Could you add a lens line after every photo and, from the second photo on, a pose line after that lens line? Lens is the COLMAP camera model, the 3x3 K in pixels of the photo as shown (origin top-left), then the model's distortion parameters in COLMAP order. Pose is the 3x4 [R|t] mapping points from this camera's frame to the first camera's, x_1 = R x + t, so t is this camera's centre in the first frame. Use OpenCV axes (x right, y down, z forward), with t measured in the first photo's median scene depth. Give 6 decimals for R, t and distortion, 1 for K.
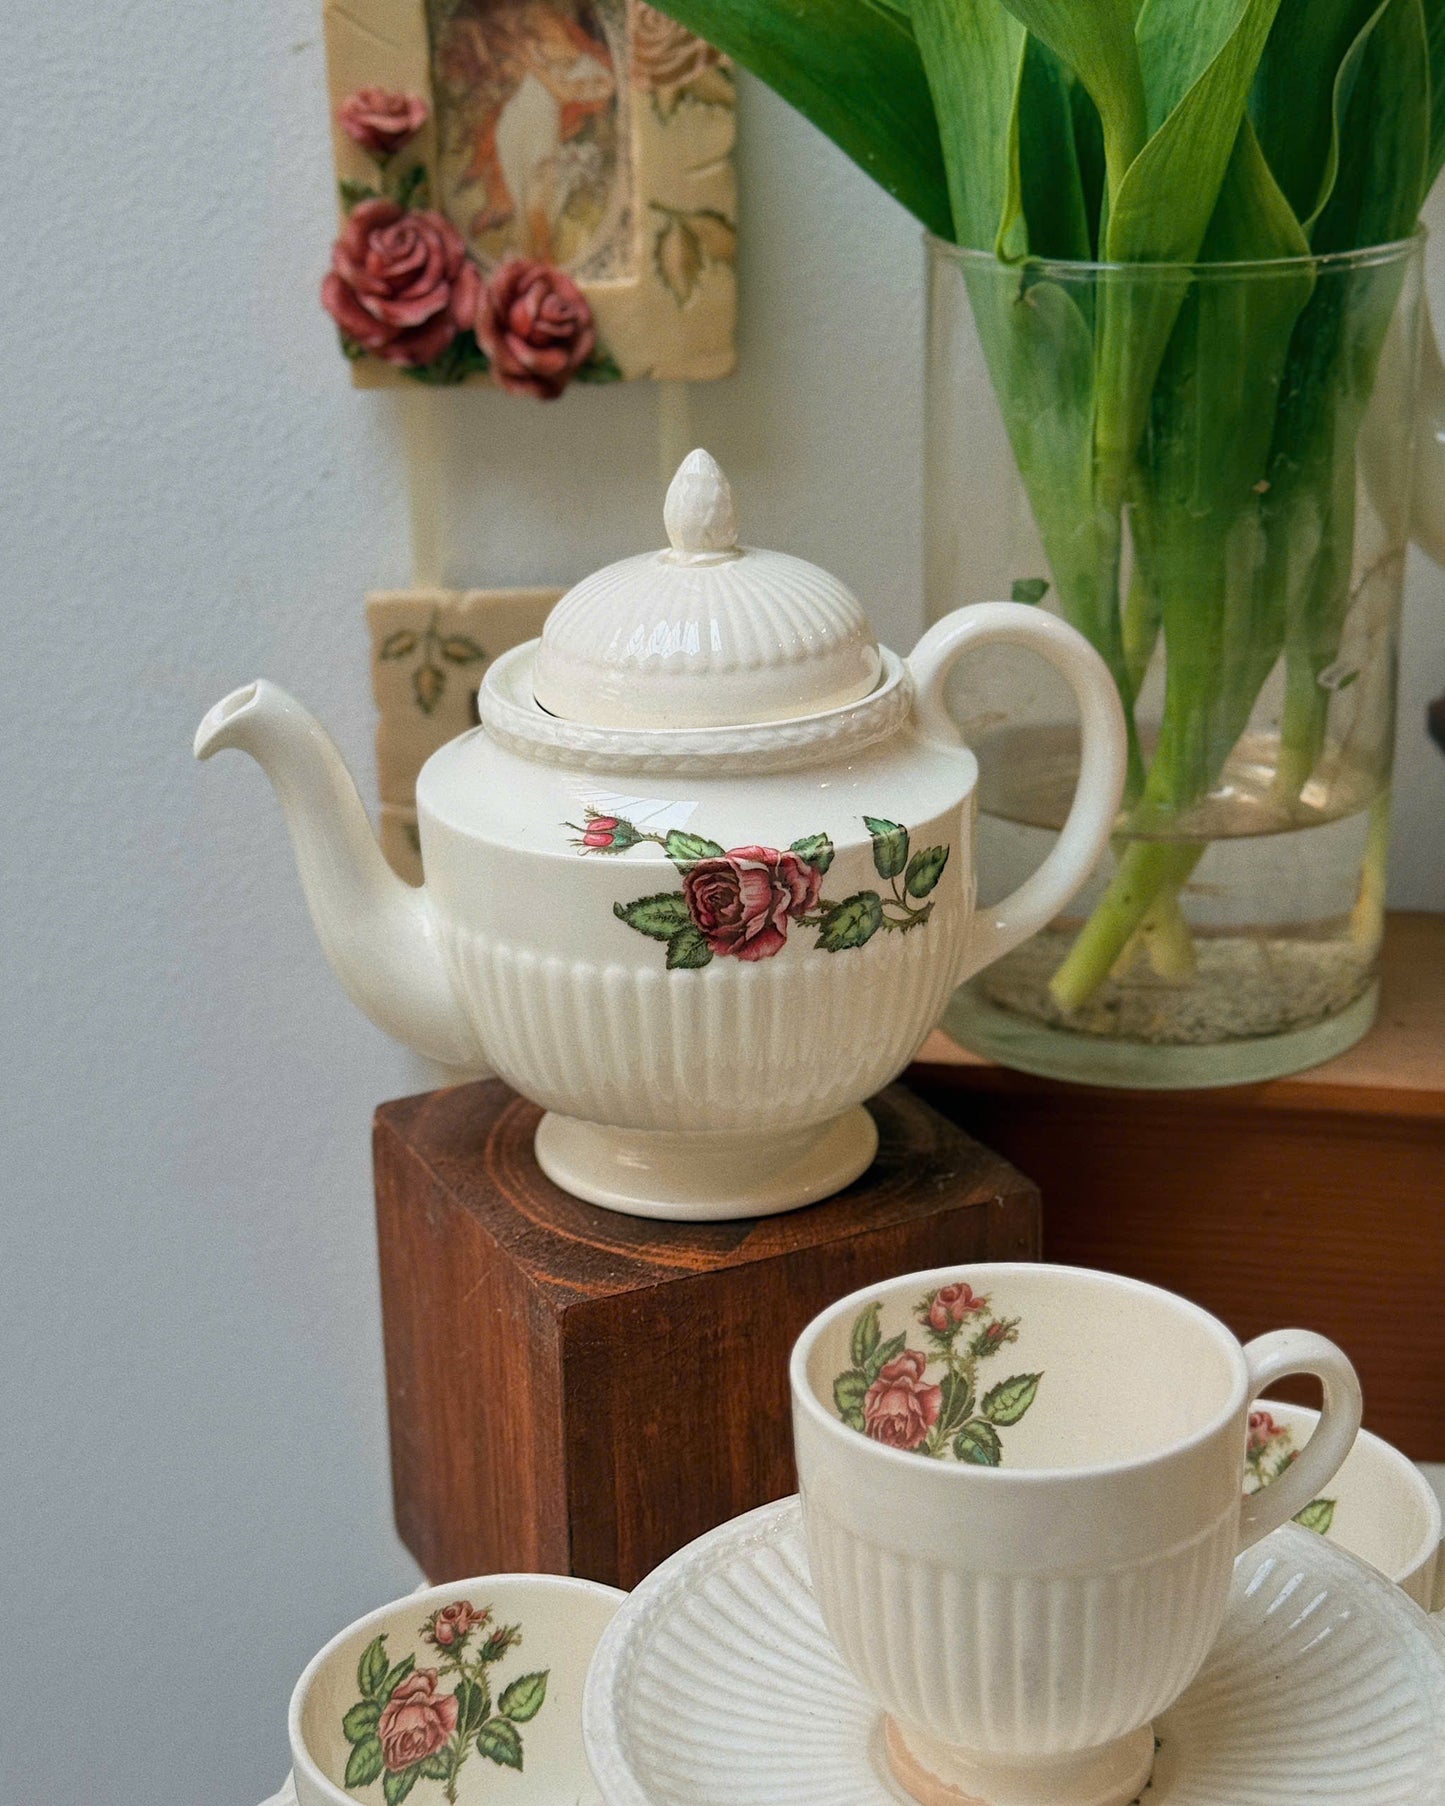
lens RADIAL K [[2845.2, 0, 706.0], [0, 2845.2, 903.9], [0, 0, 1]] dist [0.136423, -0.074606]
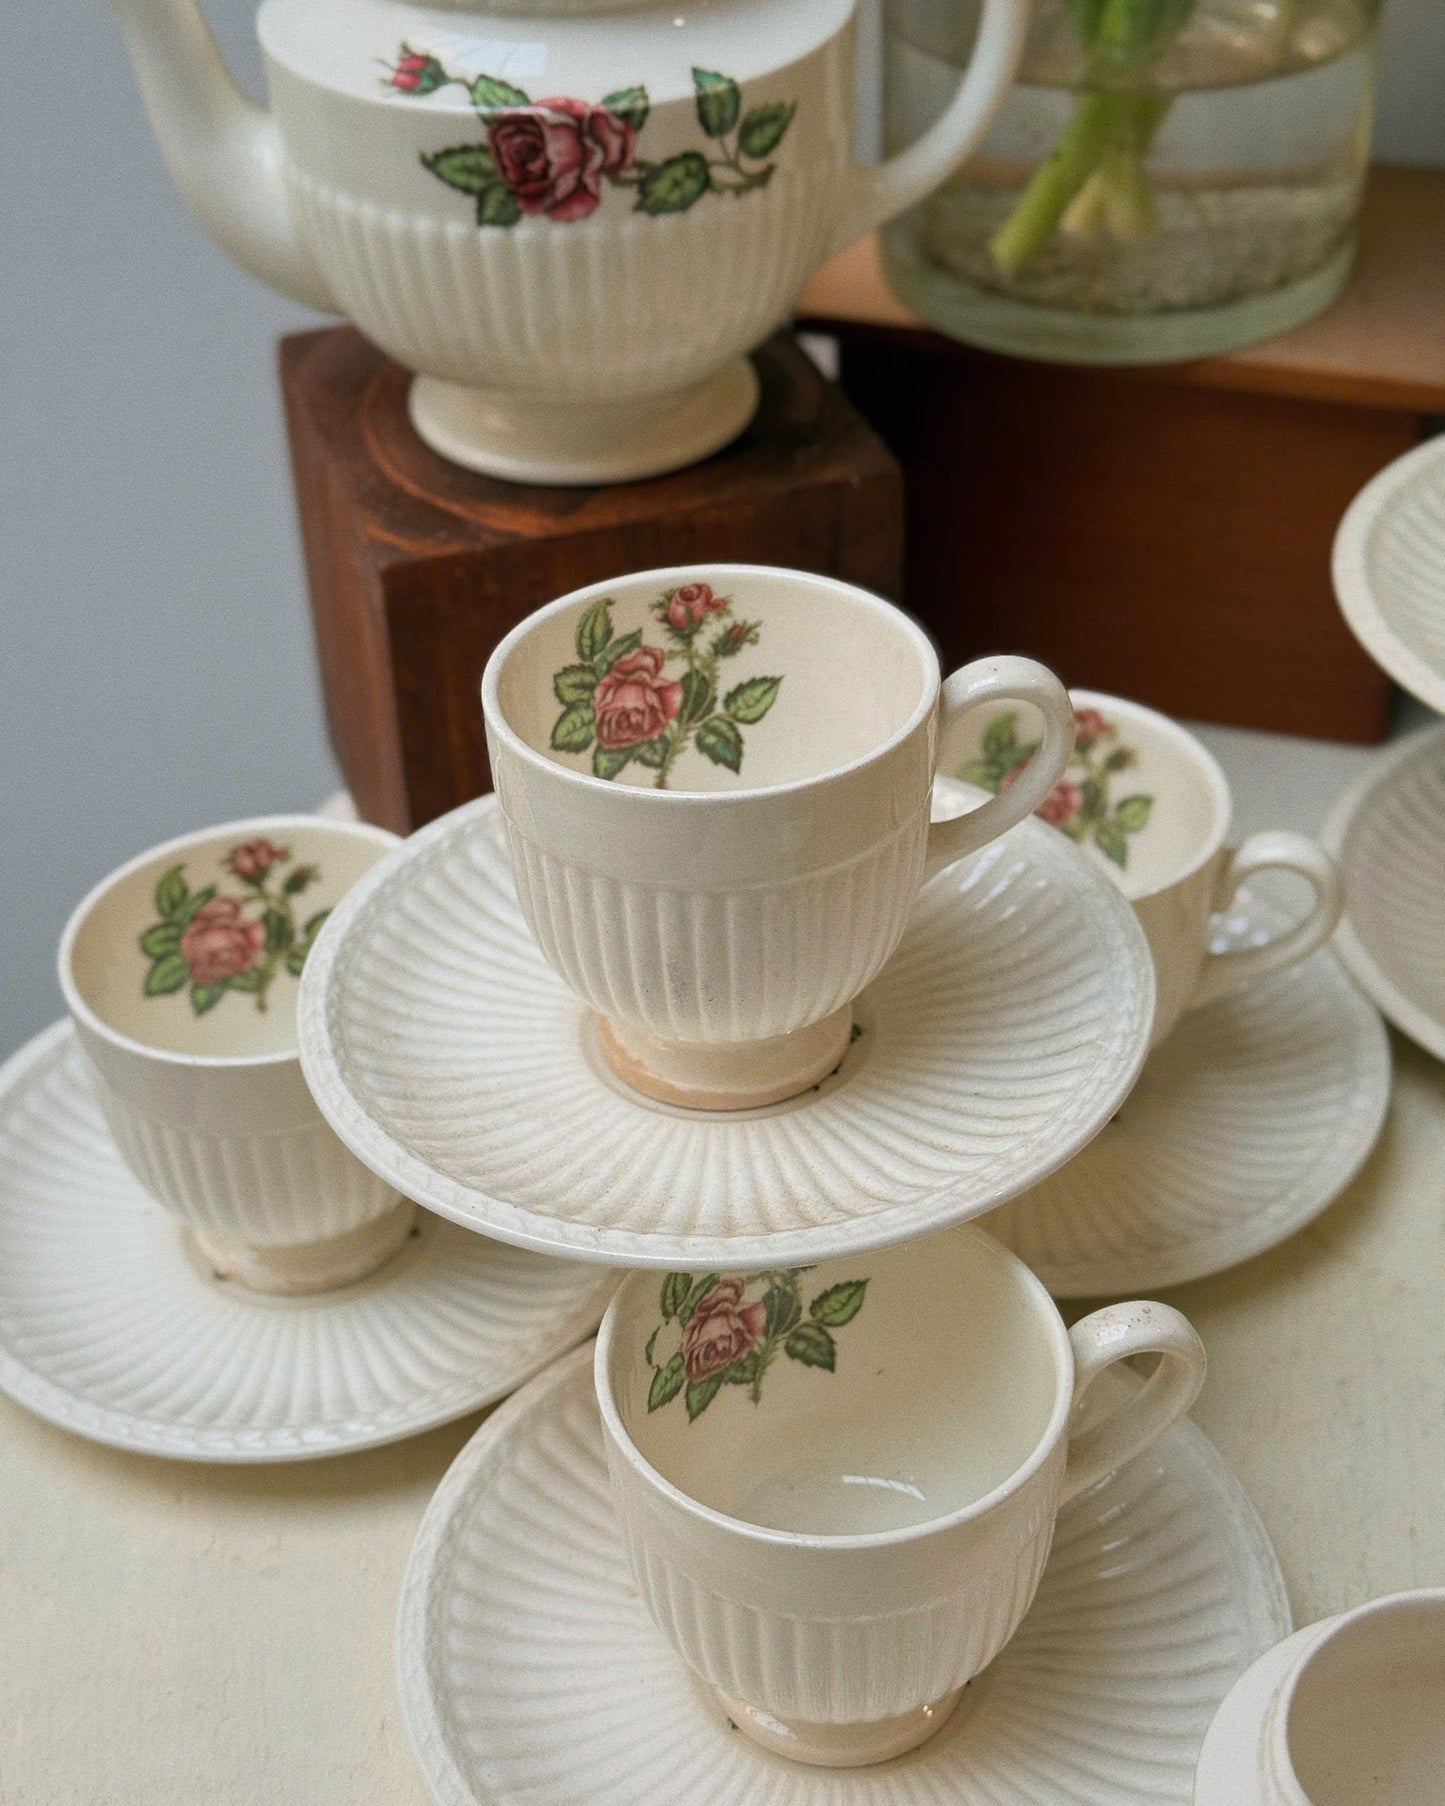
lens RADIAL K [[2692.7, 0, 714.4], [0, 2692.7, 851.4], [0, 0, 1]] dist [0.143533, -0.077293]
pose [[0.988952, 0.079339, -0.125216, 0.214514], [-0.040474, 0.957136, 0.286797, -0.044911], [0.142603, -0.278561, 0.949773, 0.090495]]
